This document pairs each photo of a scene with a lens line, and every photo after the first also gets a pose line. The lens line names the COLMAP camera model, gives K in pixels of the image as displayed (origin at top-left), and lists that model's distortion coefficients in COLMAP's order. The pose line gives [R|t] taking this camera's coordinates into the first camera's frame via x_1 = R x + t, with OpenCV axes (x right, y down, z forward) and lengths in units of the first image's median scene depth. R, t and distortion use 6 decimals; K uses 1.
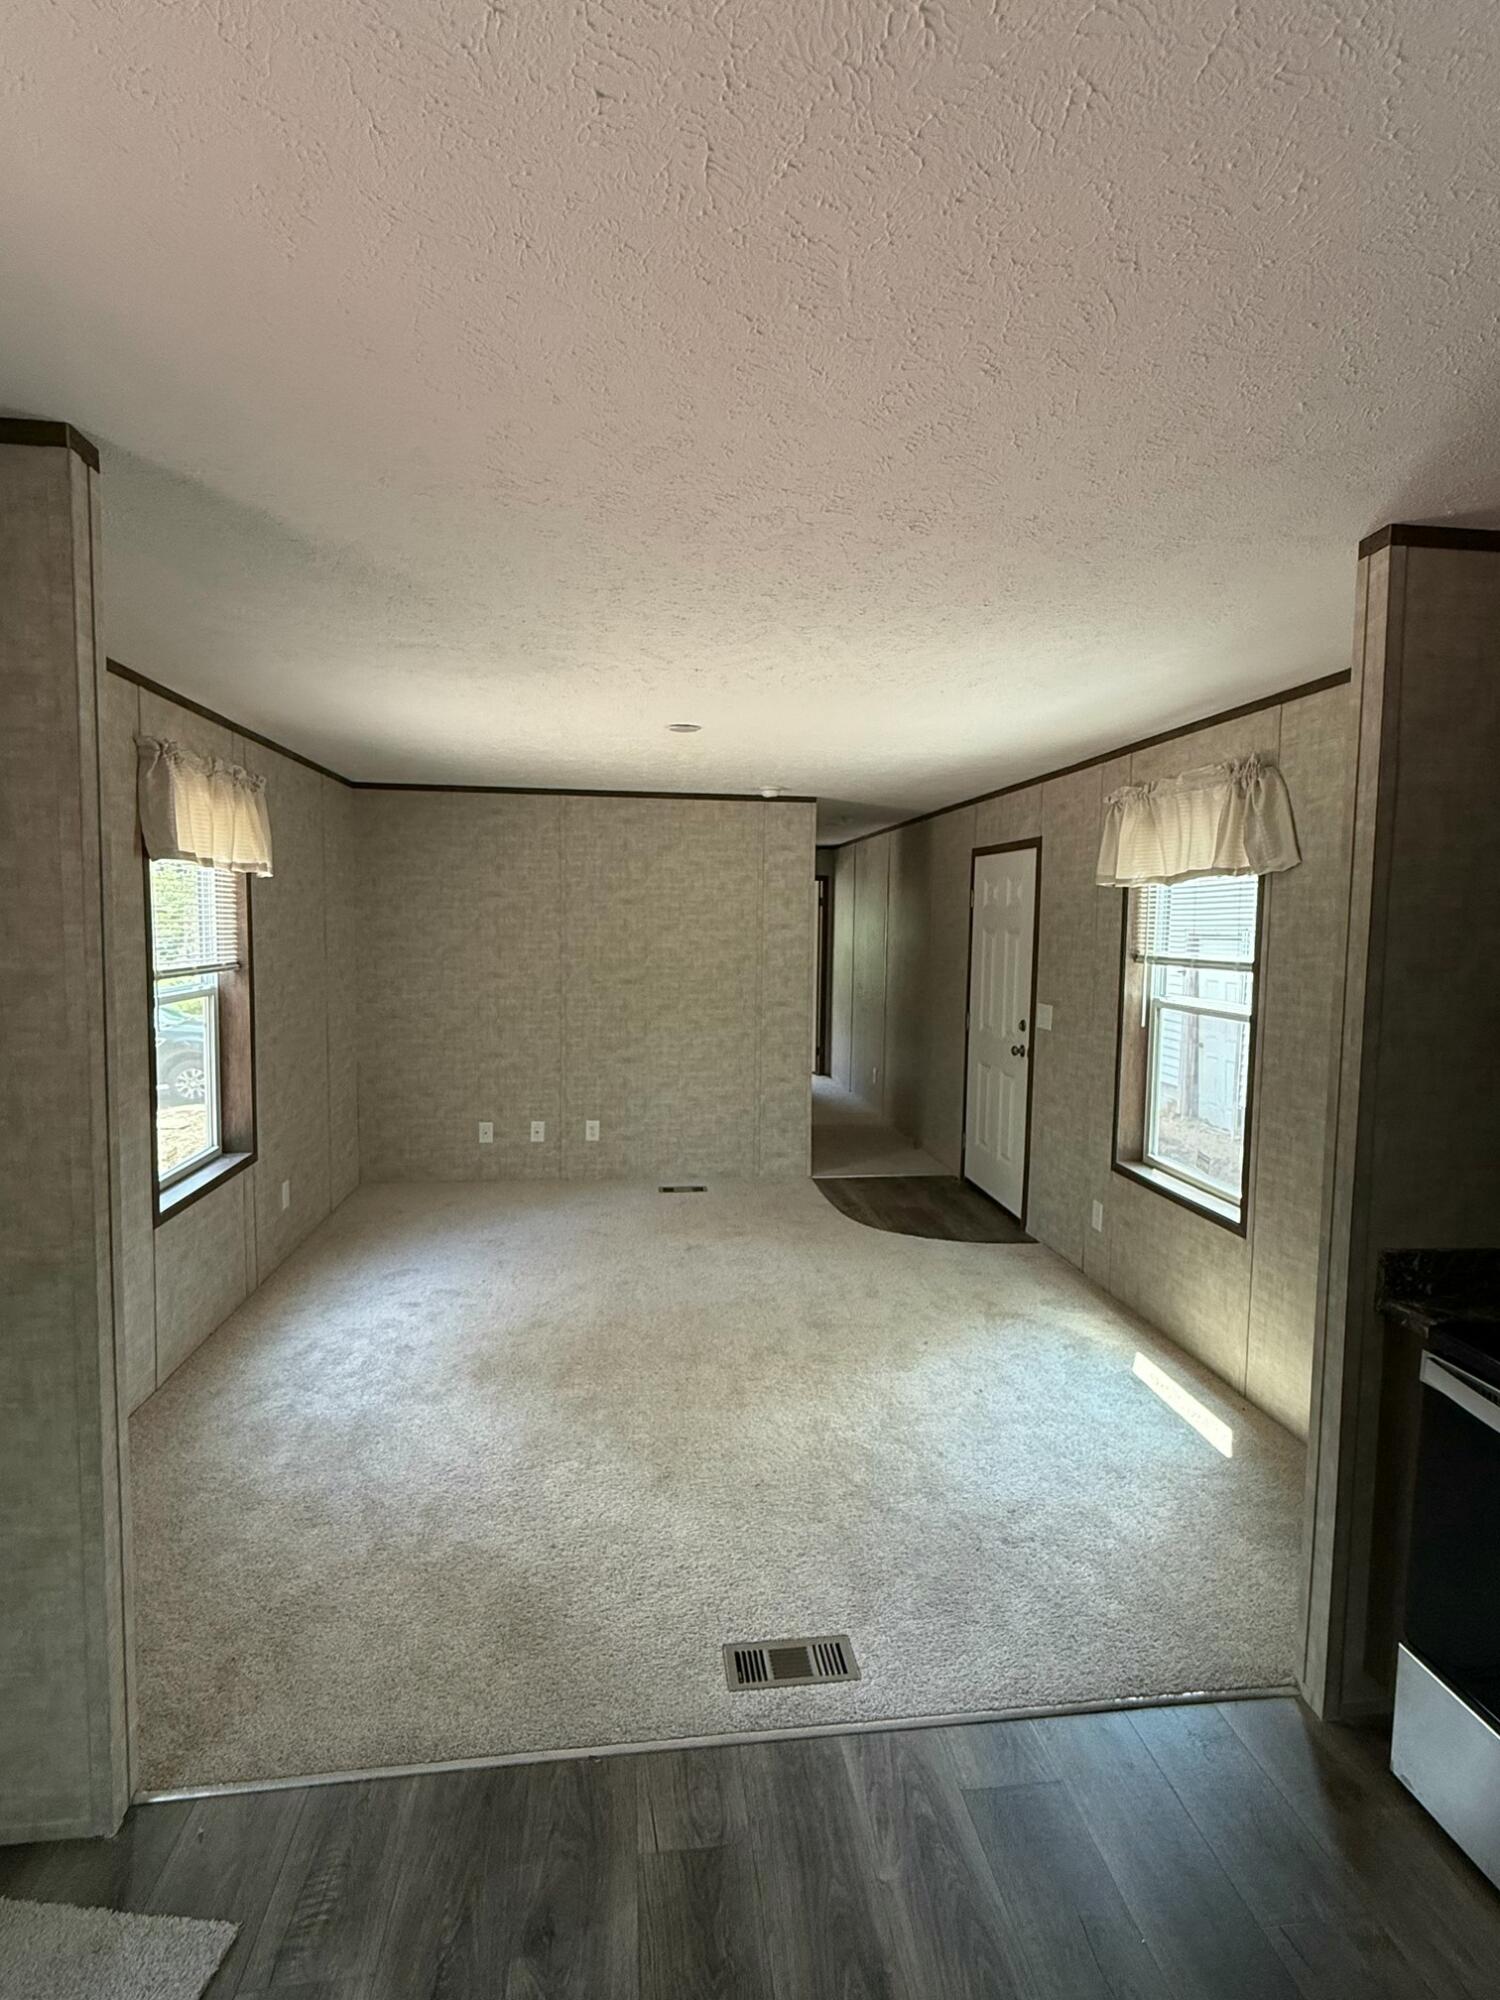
lens RADIAL K [[983.8, 0, 753.8], [0, 983.8, 997.1], [0, 0, 1]] dist [-0.000209, 0.000074]
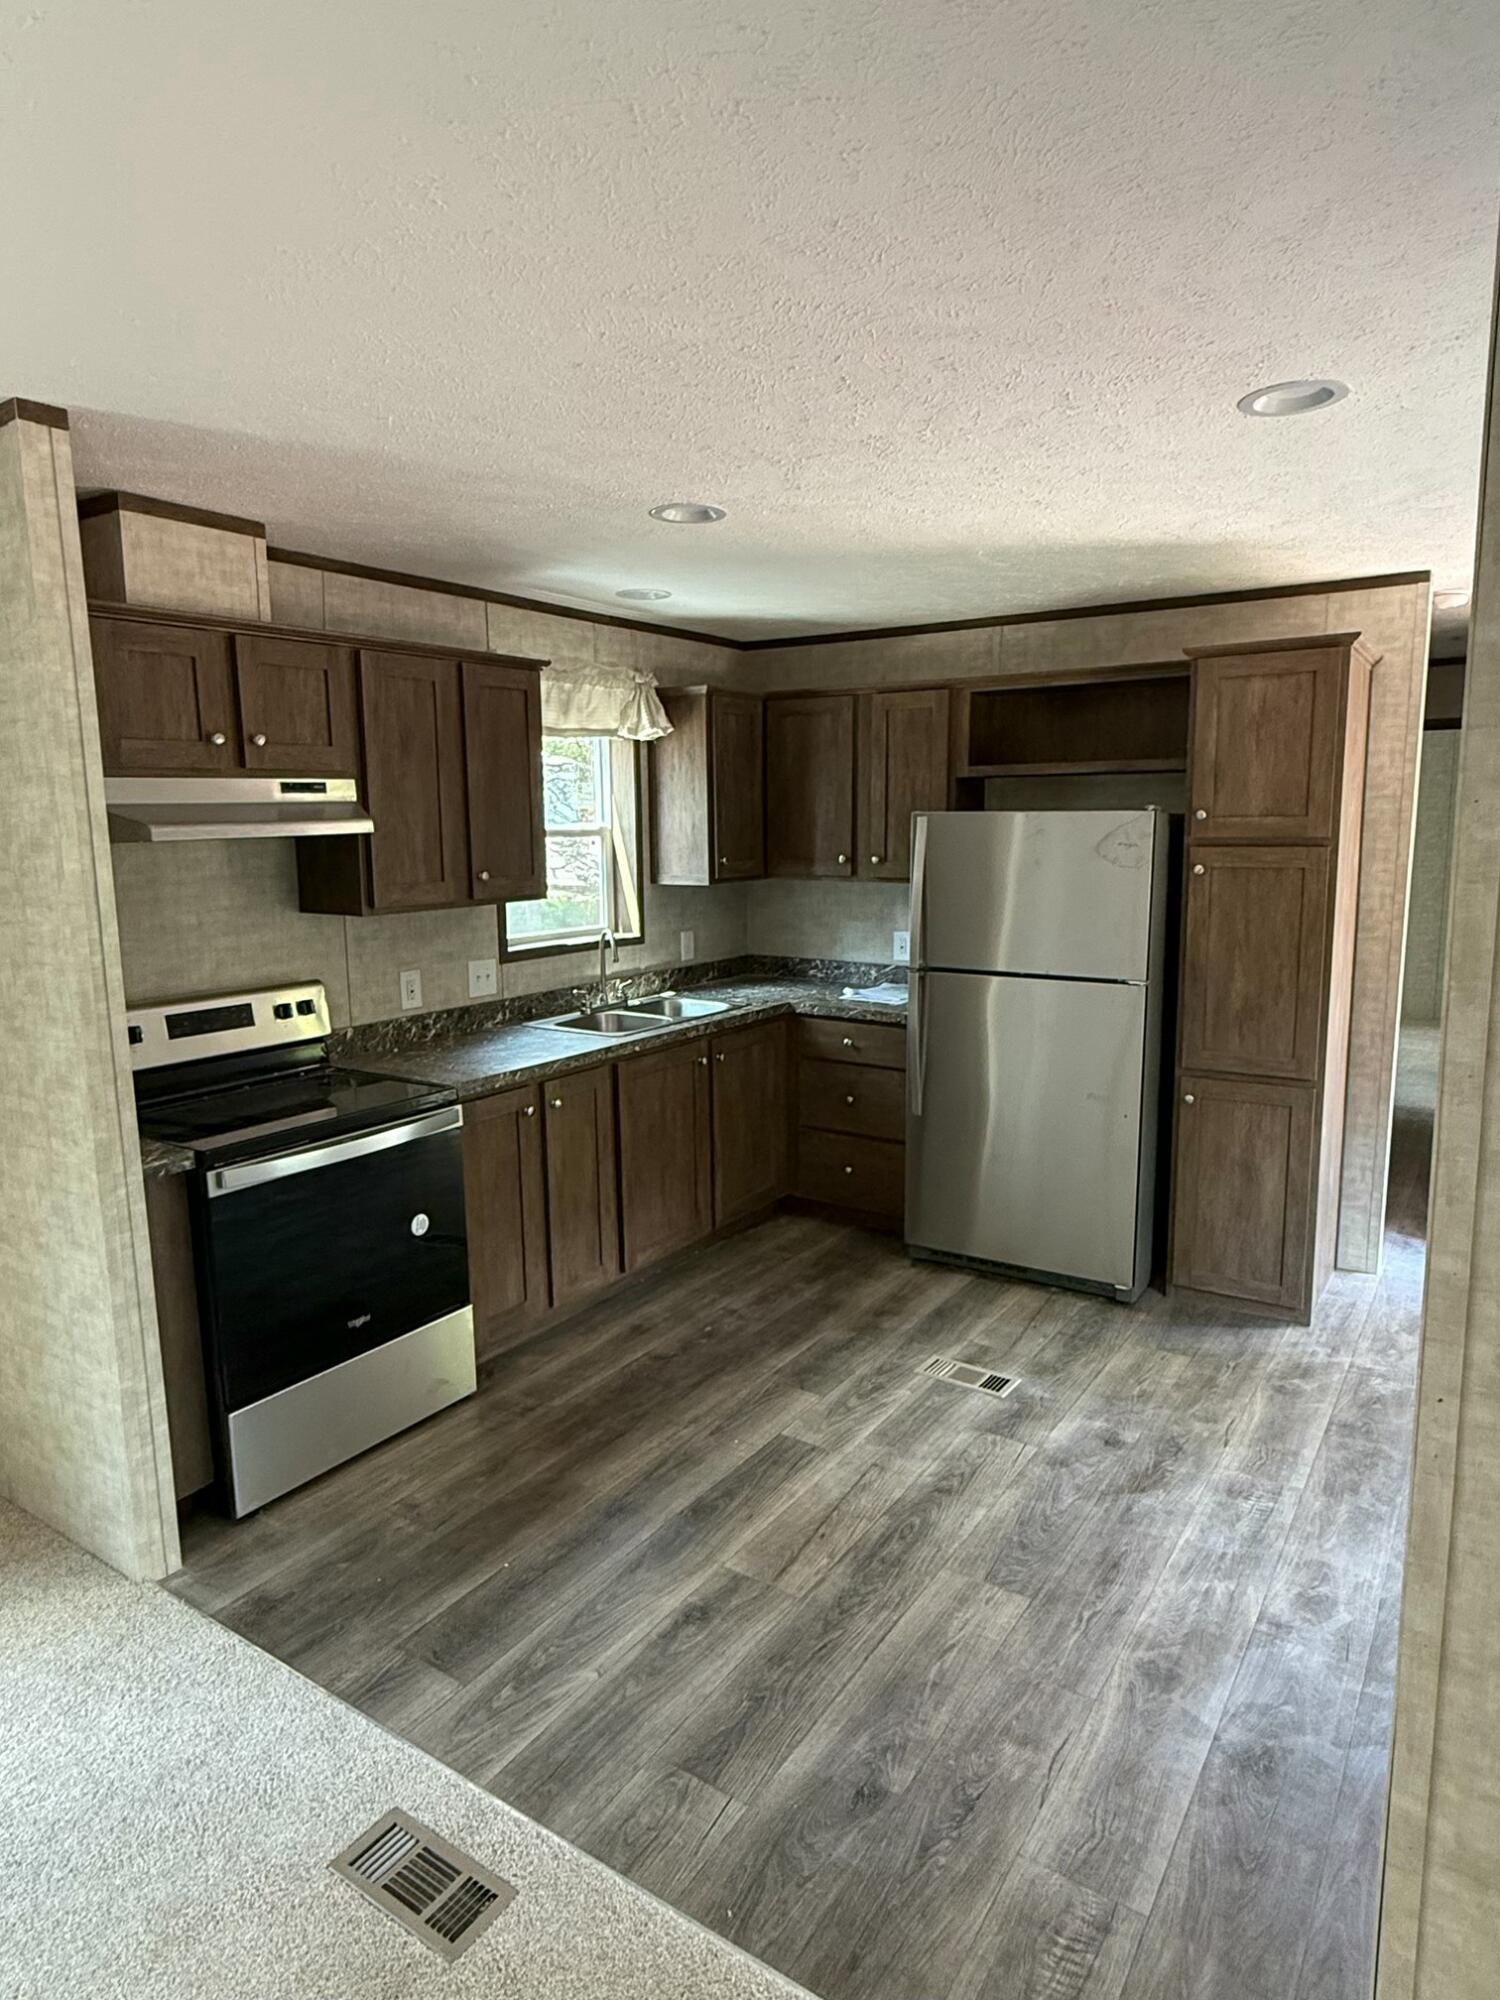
lens RADIAL K [[1160.3, 0, 755.2], [0, 1160.3, 999.8], [0, 0, 1]] dist [0.000328, -0.000734]
pose [[-0.749915, -0.105404, 0.653083, -0.779440], [0.053014, 0.974475, 0.218148, -0.126905], [-0.659406, 0.198215, -0.725186, 1.674374]]
